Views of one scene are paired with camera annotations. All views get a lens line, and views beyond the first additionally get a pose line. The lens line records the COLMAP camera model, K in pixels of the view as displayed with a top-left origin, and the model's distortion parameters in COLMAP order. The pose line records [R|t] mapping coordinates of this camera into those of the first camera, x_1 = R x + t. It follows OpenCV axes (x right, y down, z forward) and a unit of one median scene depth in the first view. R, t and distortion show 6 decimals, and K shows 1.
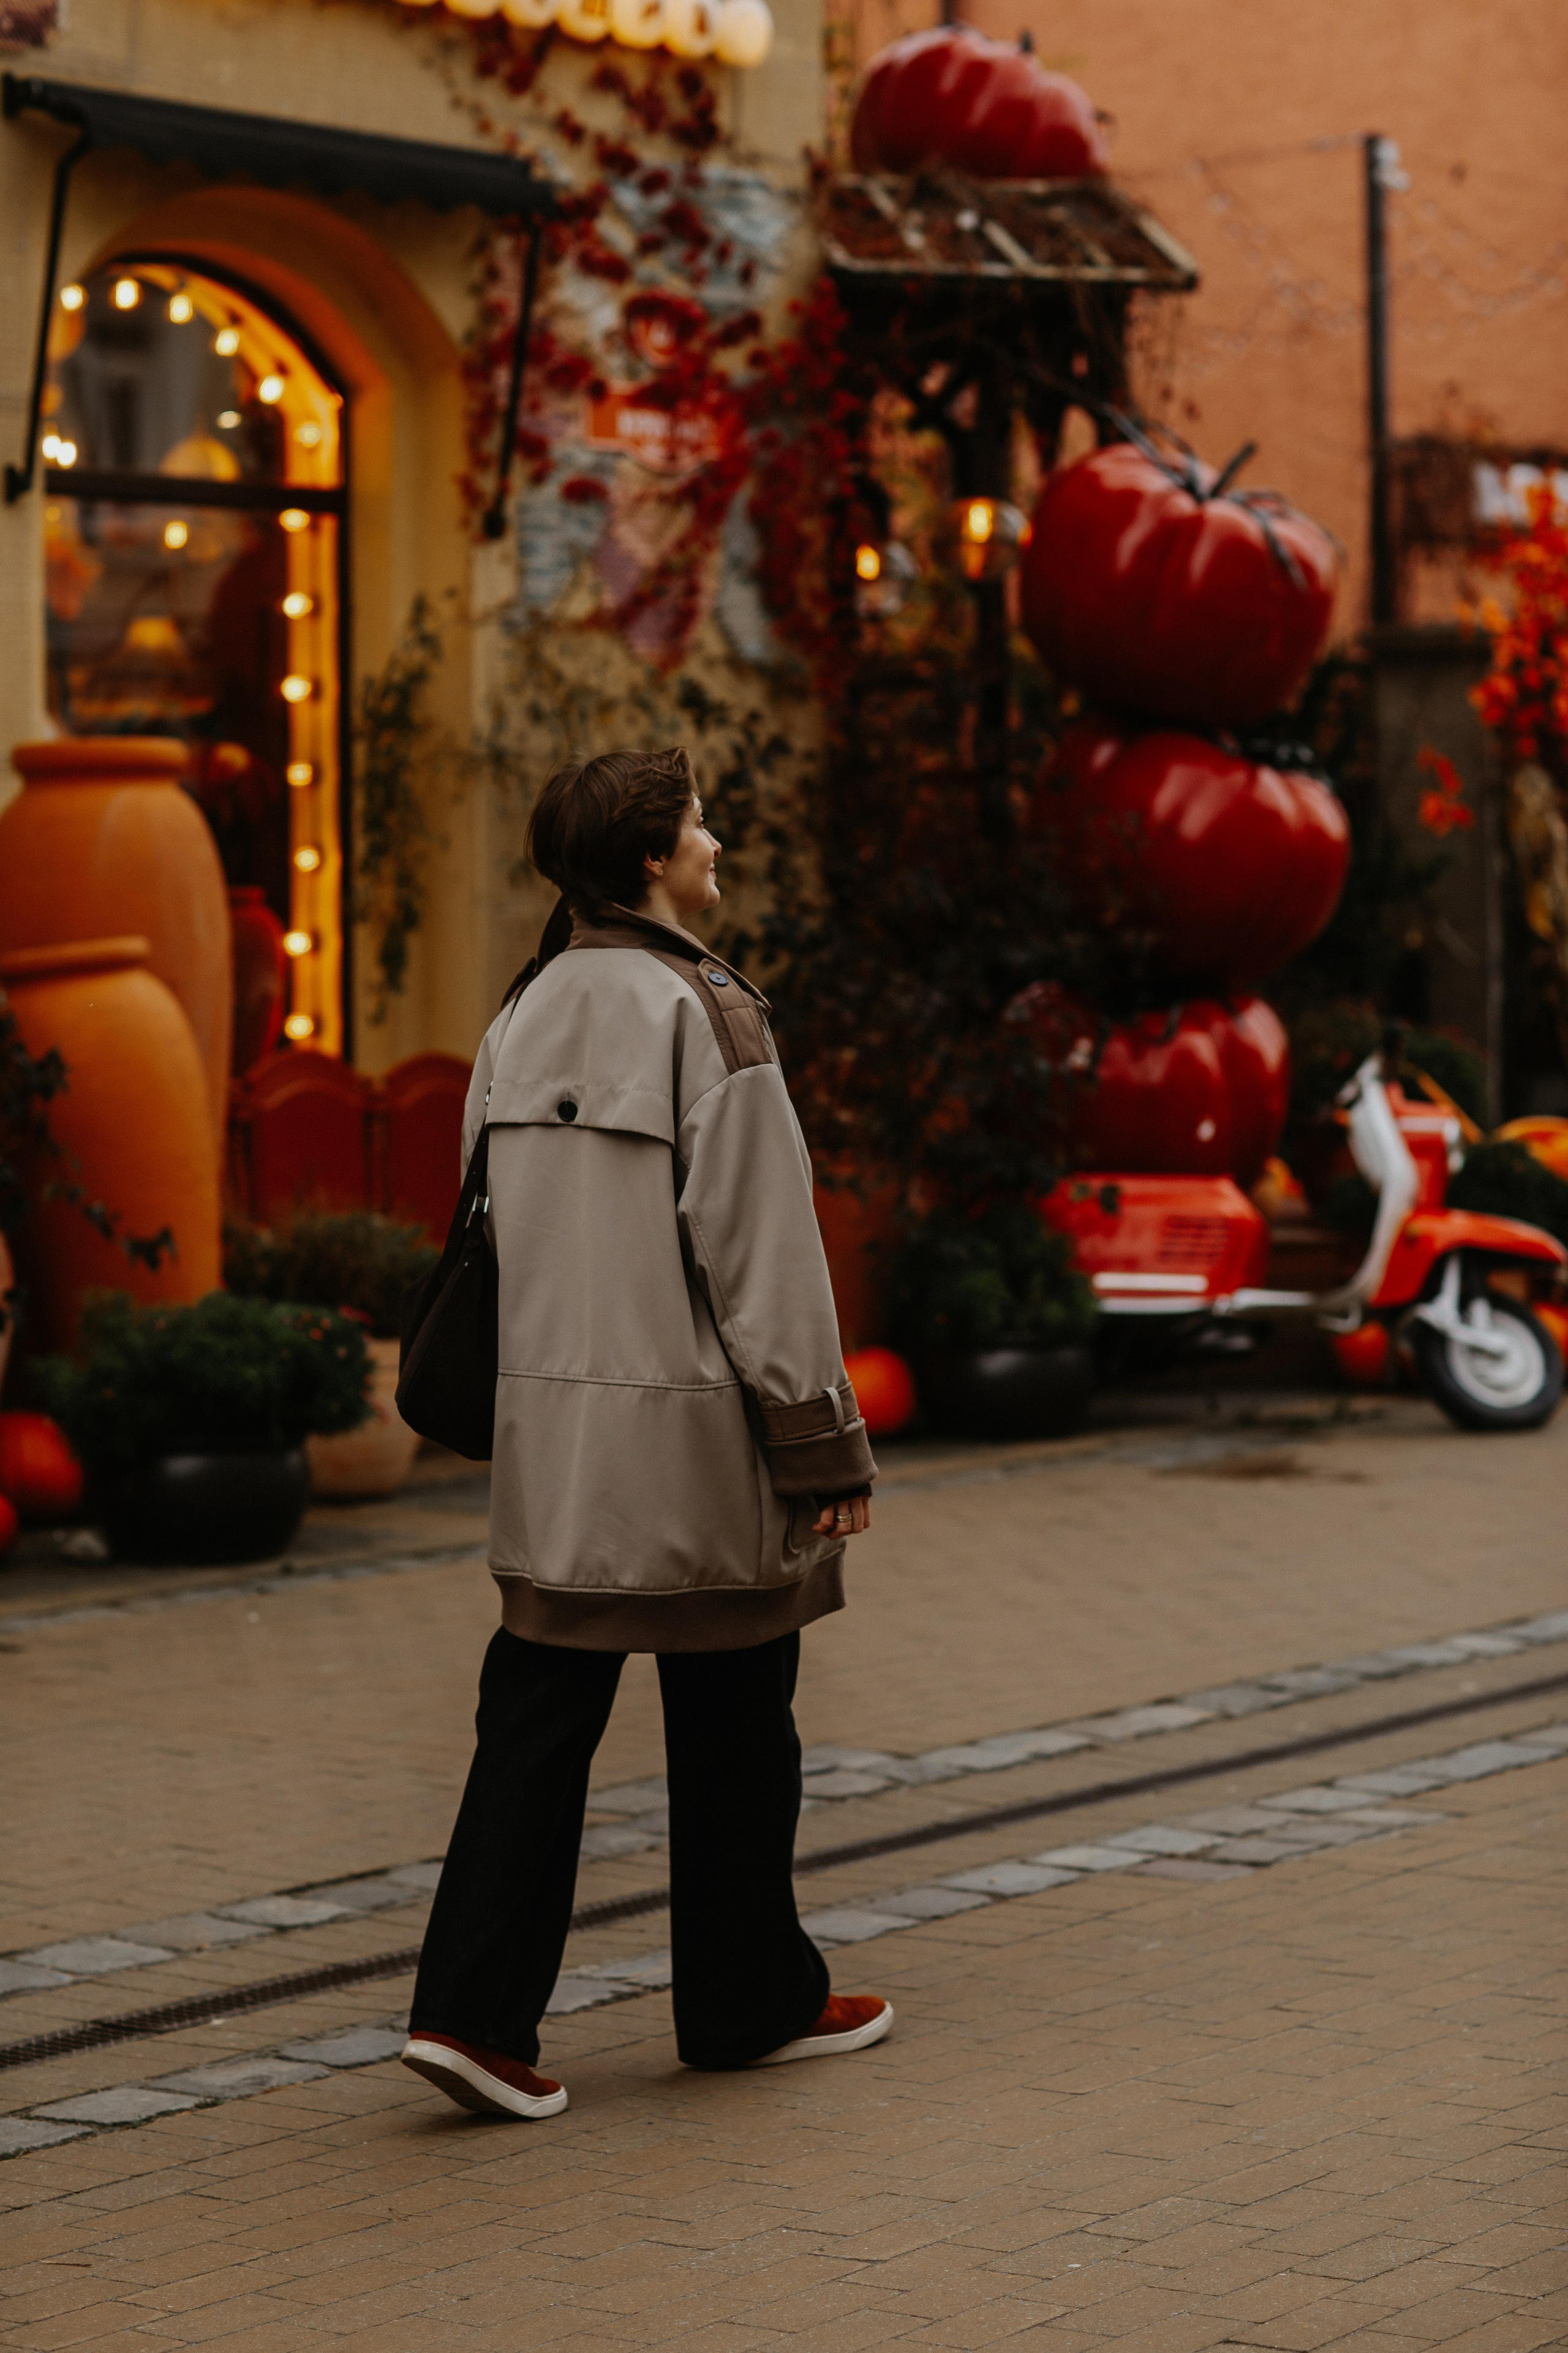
lens RADIAL K [[6004.6, 0, 784.0], [0, 6004.6, 1176.5], [0, 0, 1]] dist [-0.089129, -0.222243]
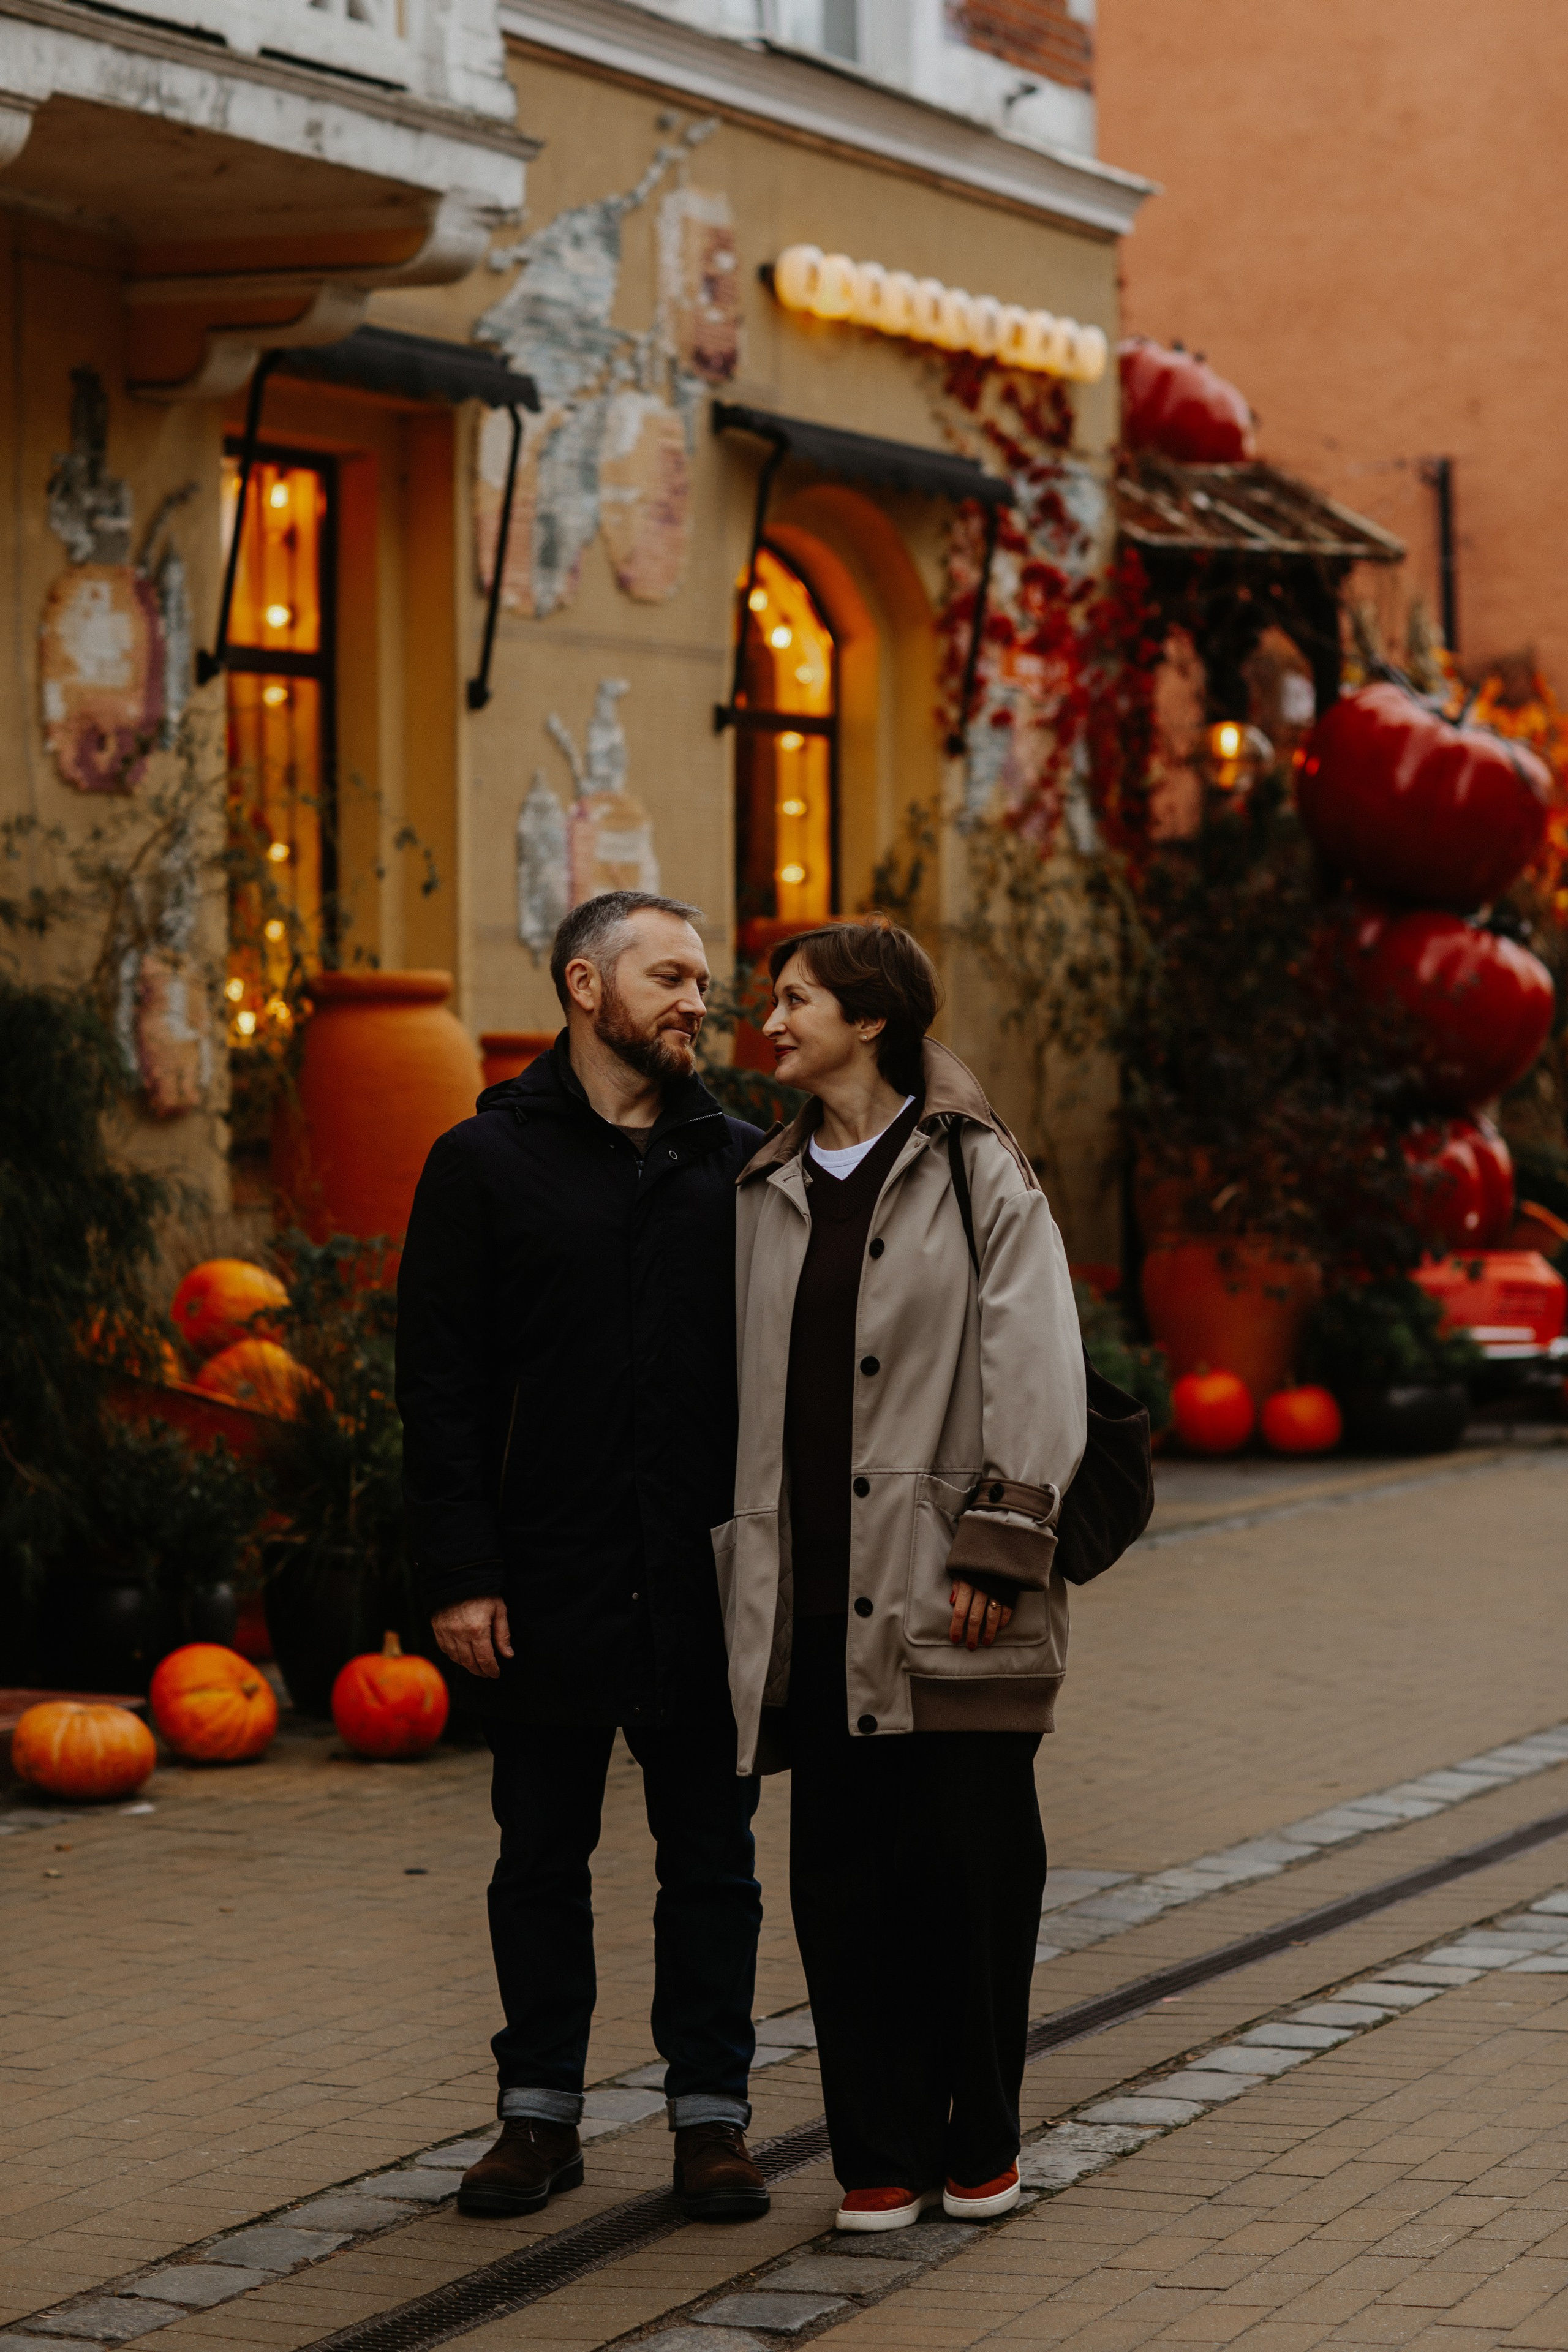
lens RADIAL K [[6002.6, 0, 784.0], [0, 6002.6, 1176.0], [0, 0, 1]] dist [-0.089129, -0.222243]
pose [[0.977685, -0.004897, 0.210017, -0.343886], [0.008320, 0.999846, -0.015419, 0.001877], [-0.209910, 0.016823, 0.977576, -0.231331]]
